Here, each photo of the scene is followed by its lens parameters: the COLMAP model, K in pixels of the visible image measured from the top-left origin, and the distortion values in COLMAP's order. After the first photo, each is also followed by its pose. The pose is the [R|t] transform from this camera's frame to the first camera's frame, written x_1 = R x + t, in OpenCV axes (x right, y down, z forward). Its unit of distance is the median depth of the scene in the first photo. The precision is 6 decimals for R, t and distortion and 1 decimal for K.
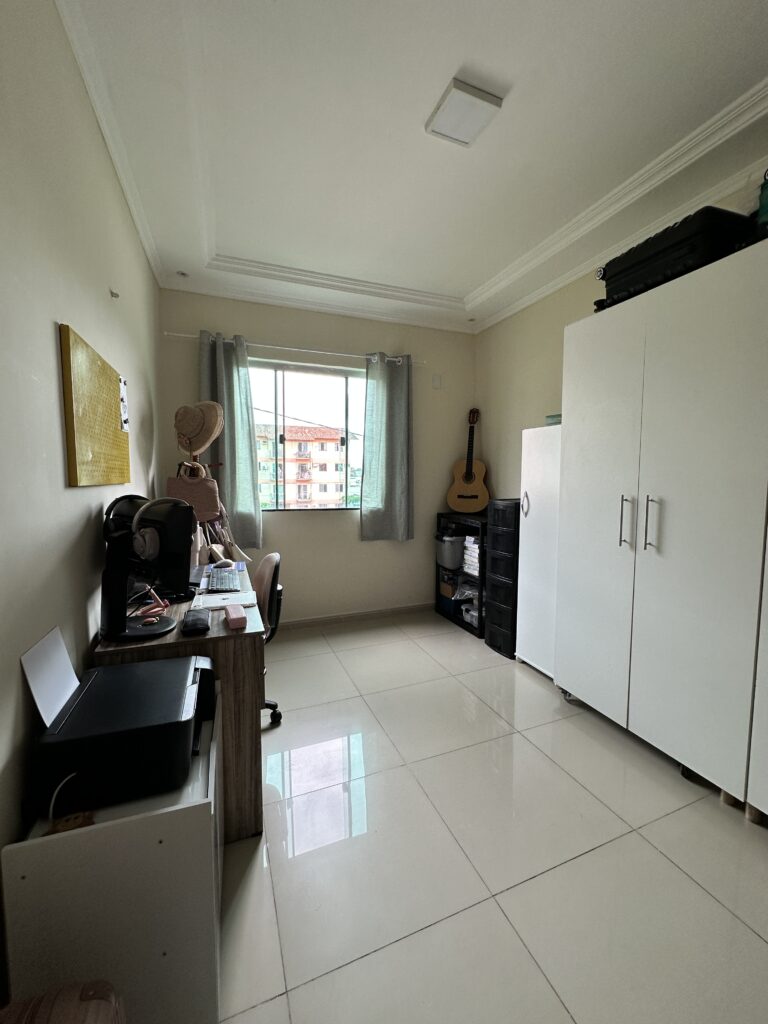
lens RADIAL K [[413.4, 0, 384.0], [0, 413.4, 512.0], [0, 0, 1]] dist [-0.001818, 0.000432]
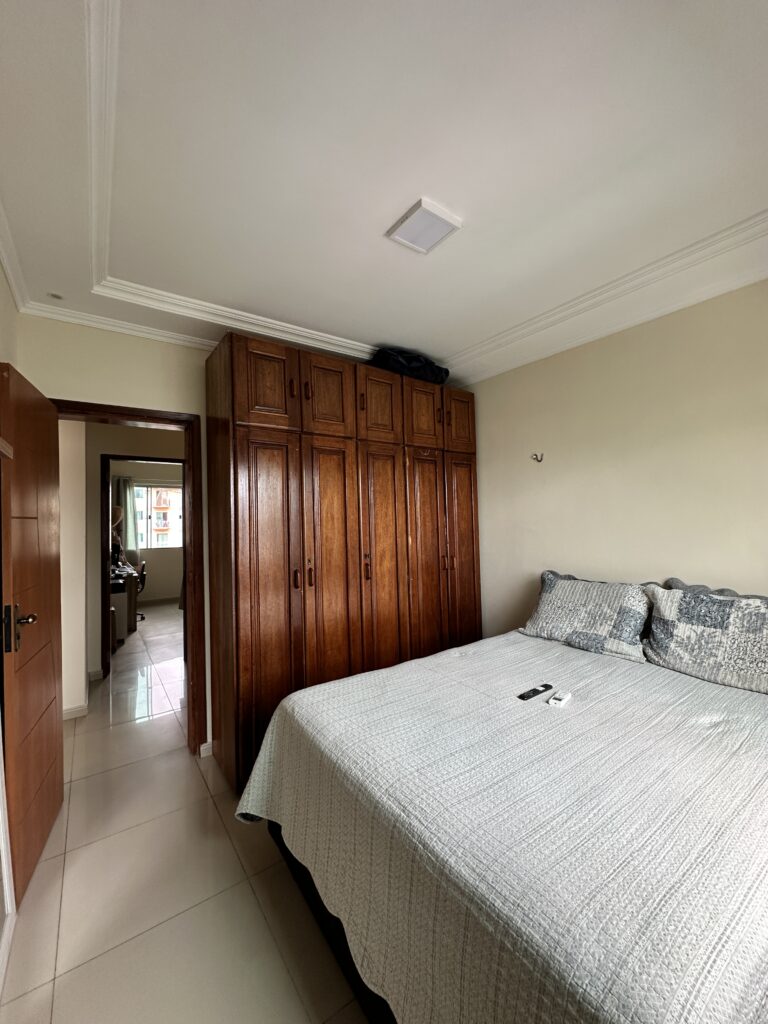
lens RADIAL K [[413.4, 0, 384.0], [0, 413.4, 512.0], [0, 0, 1]] dist [-0.001818, 0.000432]
pose [[0.971382, -0.014436, 0.237082, 0.516822], [0.039775, 0.993943, -0.102447, 0.086882], [-0.234167, 0.108945, 0.966073, -1.666668]]
